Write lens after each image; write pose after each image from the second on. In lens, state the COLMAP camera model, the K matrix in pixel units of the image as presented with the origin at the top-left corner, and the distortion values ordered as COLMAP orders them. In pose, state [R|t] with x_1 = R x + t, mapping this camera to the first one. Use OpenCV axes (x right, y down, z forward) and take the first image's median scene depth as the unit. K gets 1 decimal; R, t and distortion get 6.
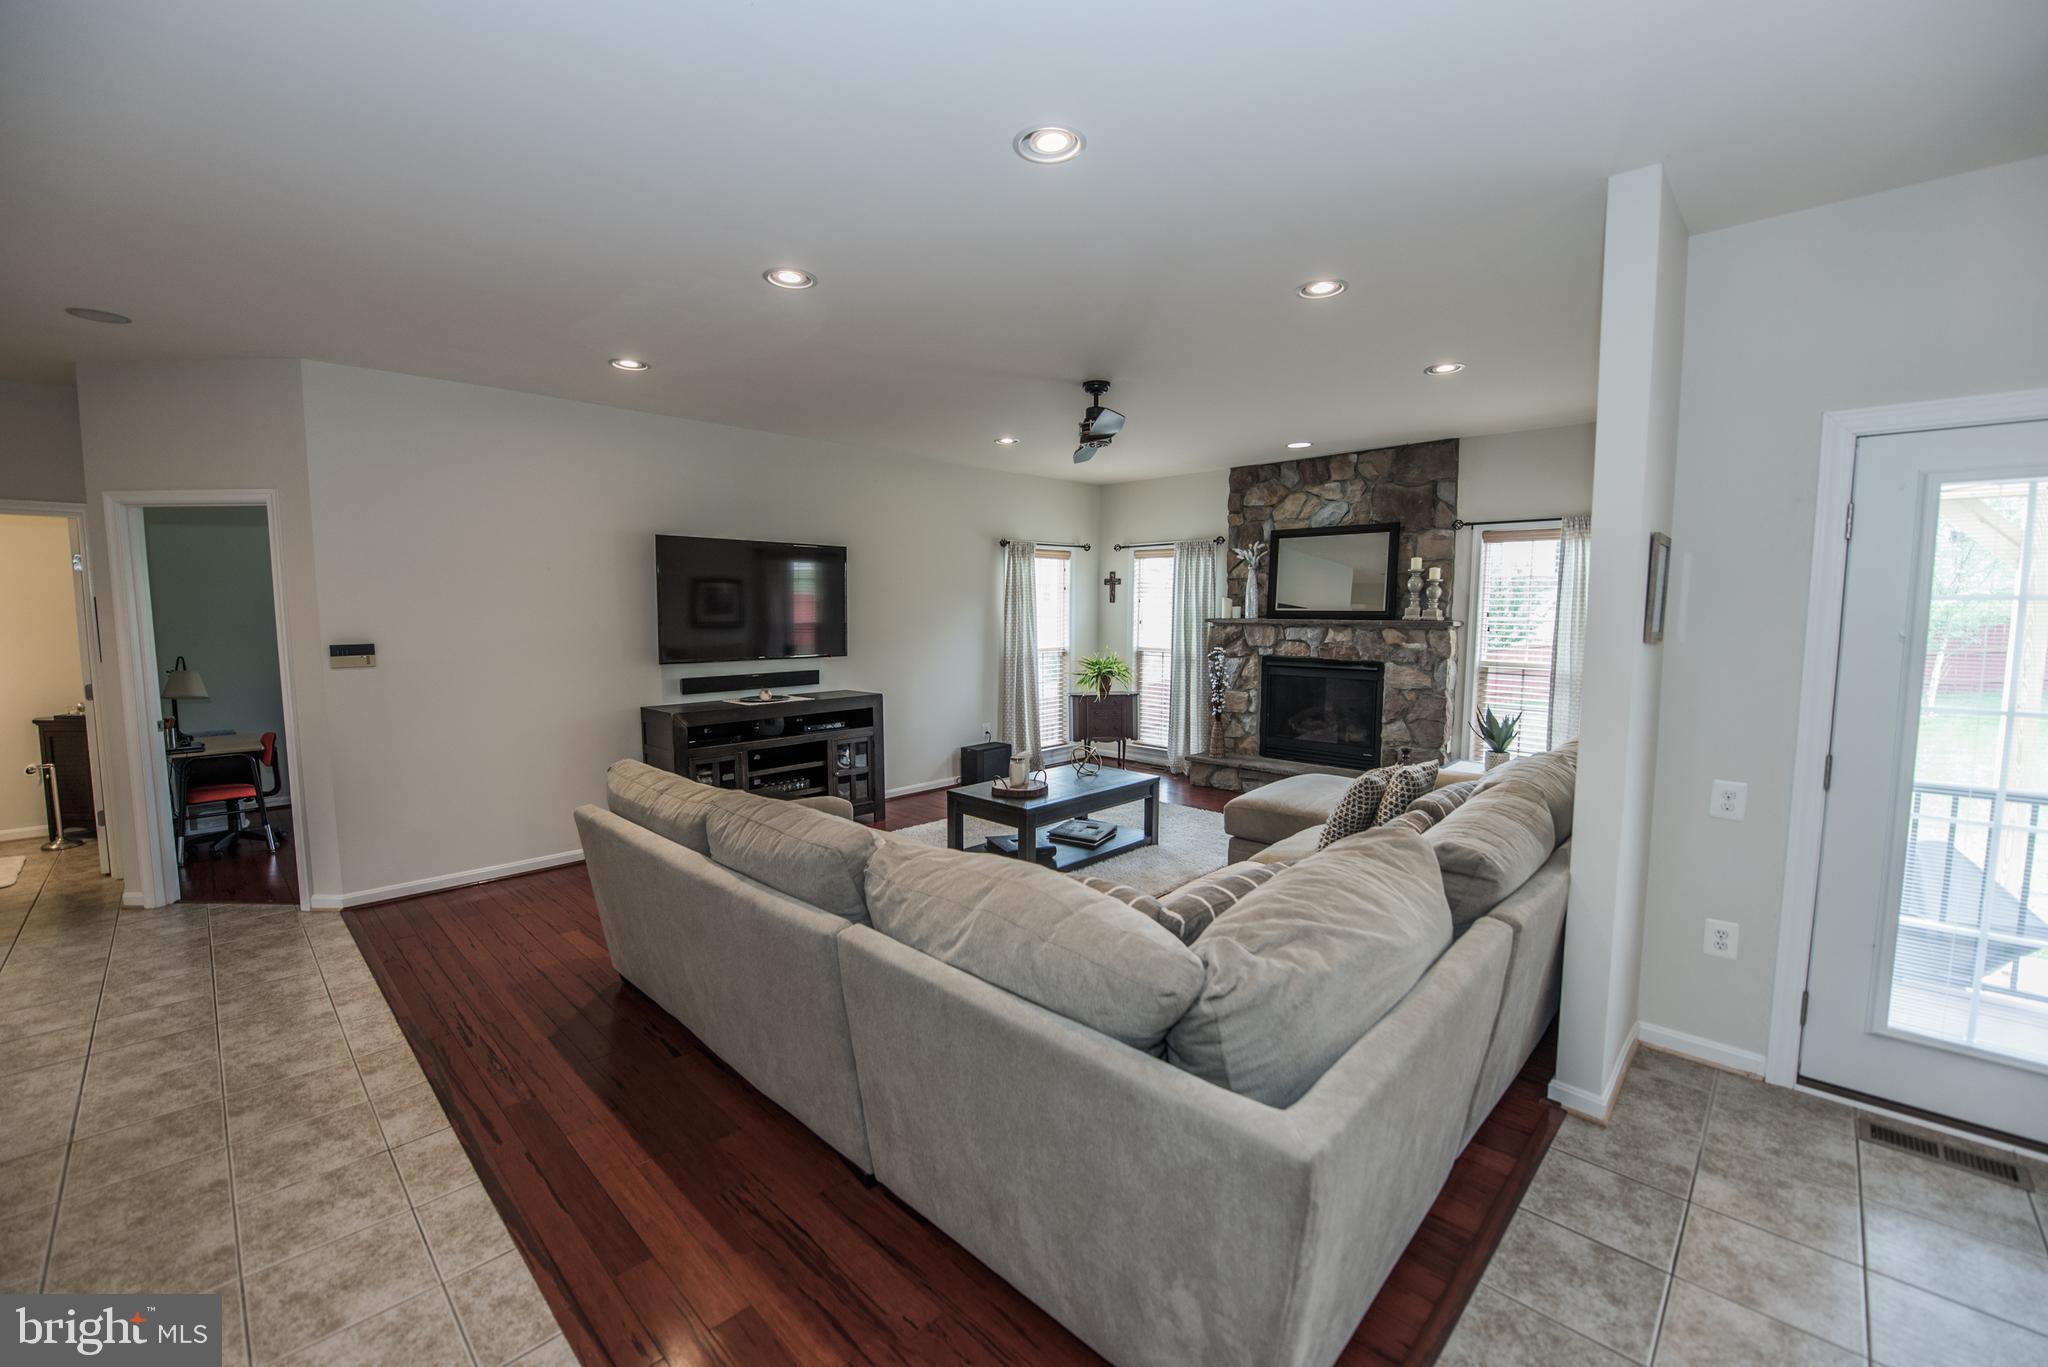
lens RADIAL K [[834.8, 0, 1025.2], [0, 834.8, 685.3], [0, 0, 1]] dist [-0.001185, -0.000023]
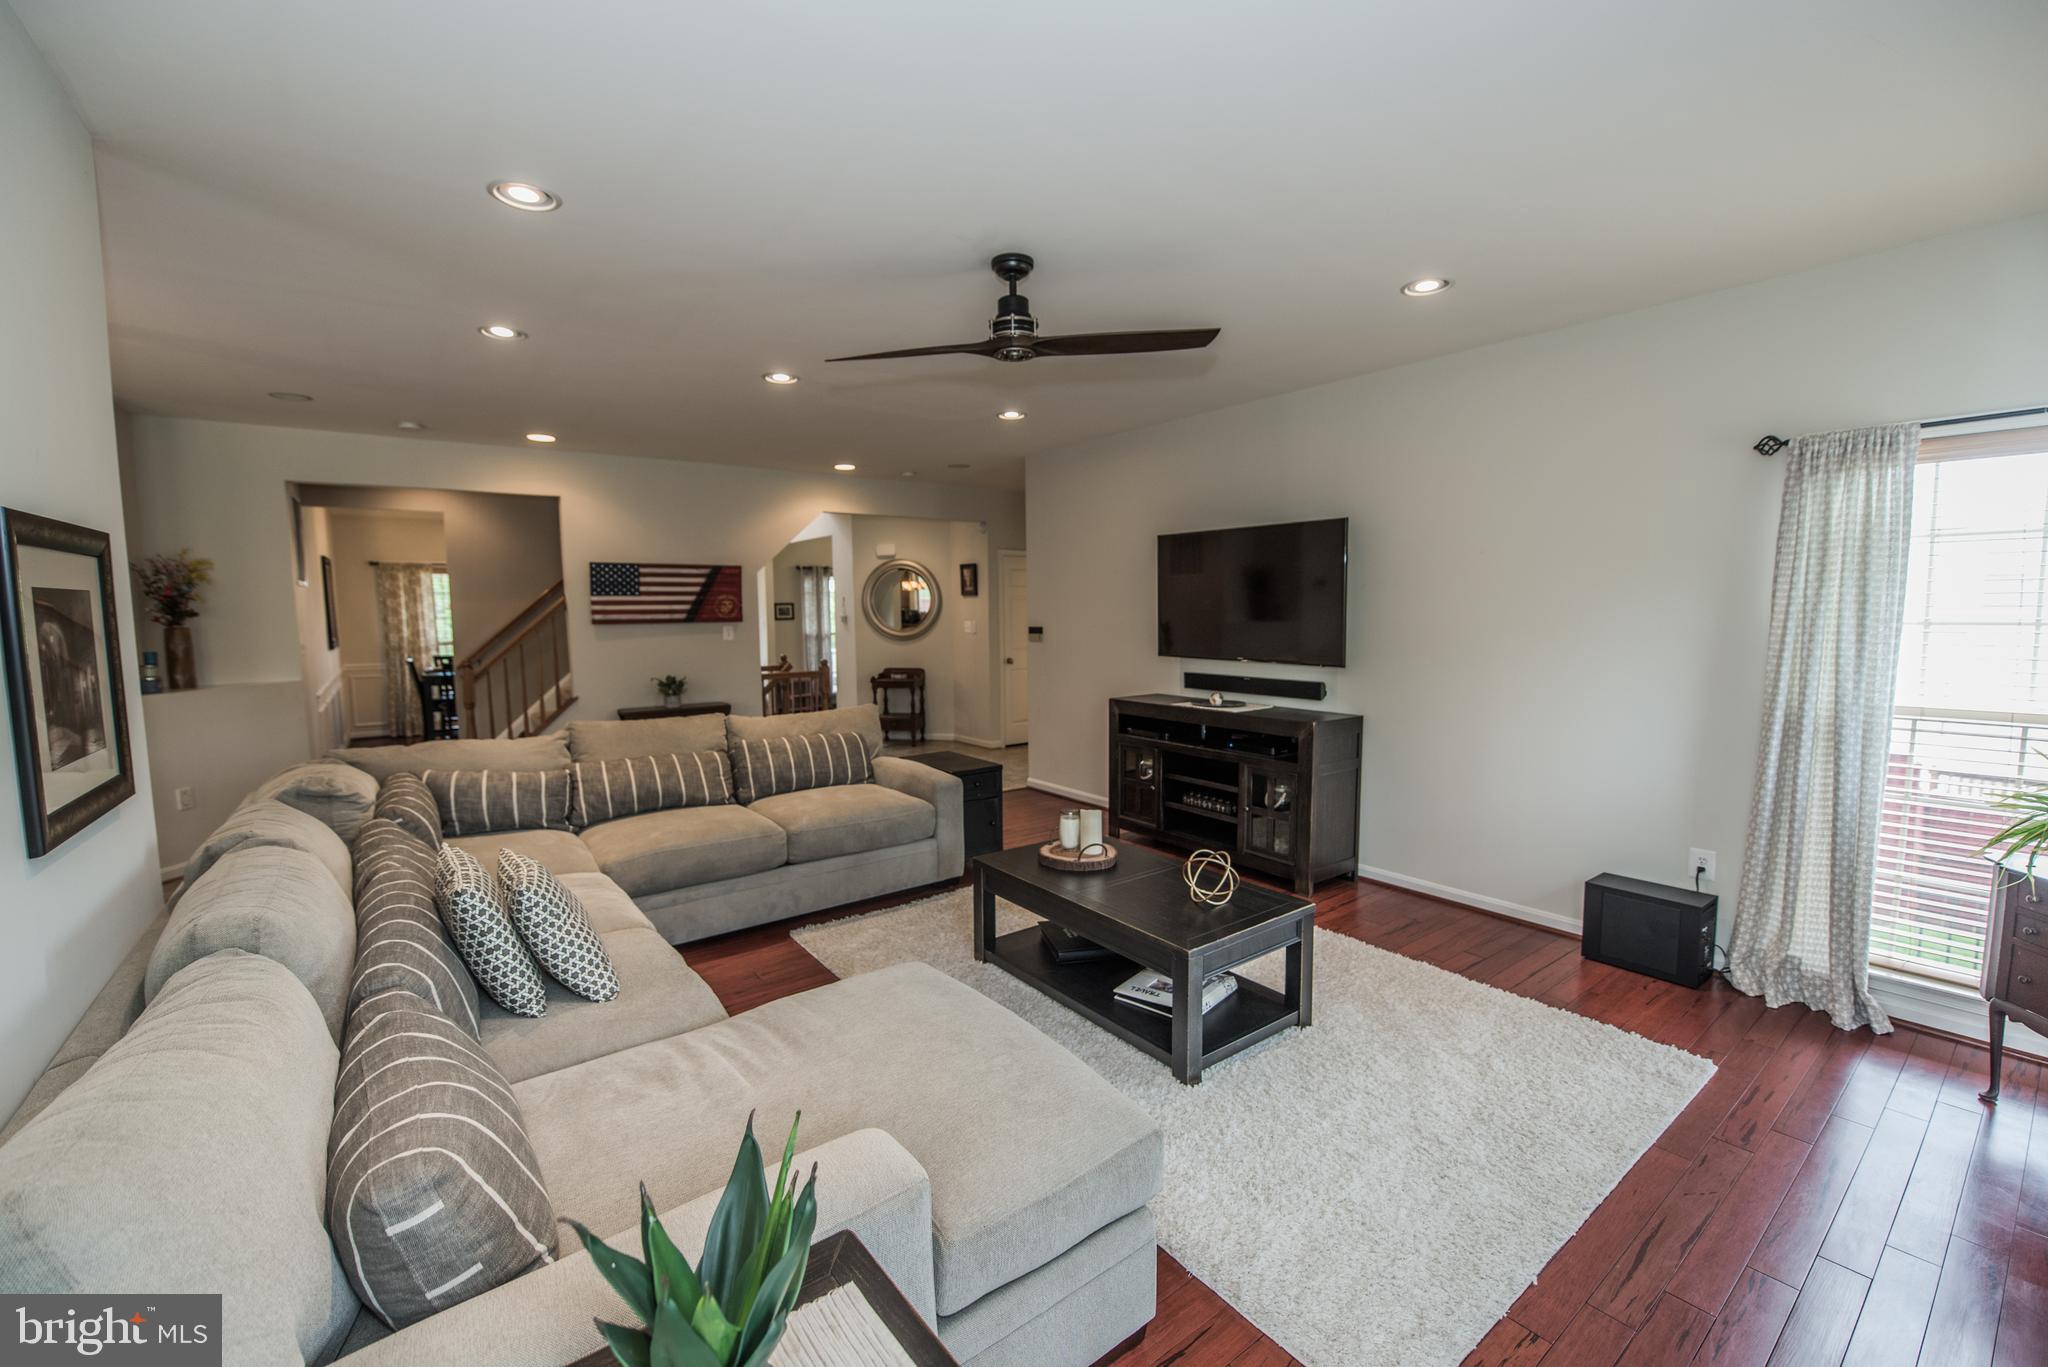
lens RADIAL K [[834.8, 0, 1023.7], [0, 834.8, 685.8], [0, 0, 1]] dist [-0.001185, -0.000023]
pose [[-0.142847, 0.100061, -0.984674, 0.590115], [-0.077992, 0.990645, 0.111982, -0.084912], [0.986667, 0.092793, -0.133707, 0.880314]]
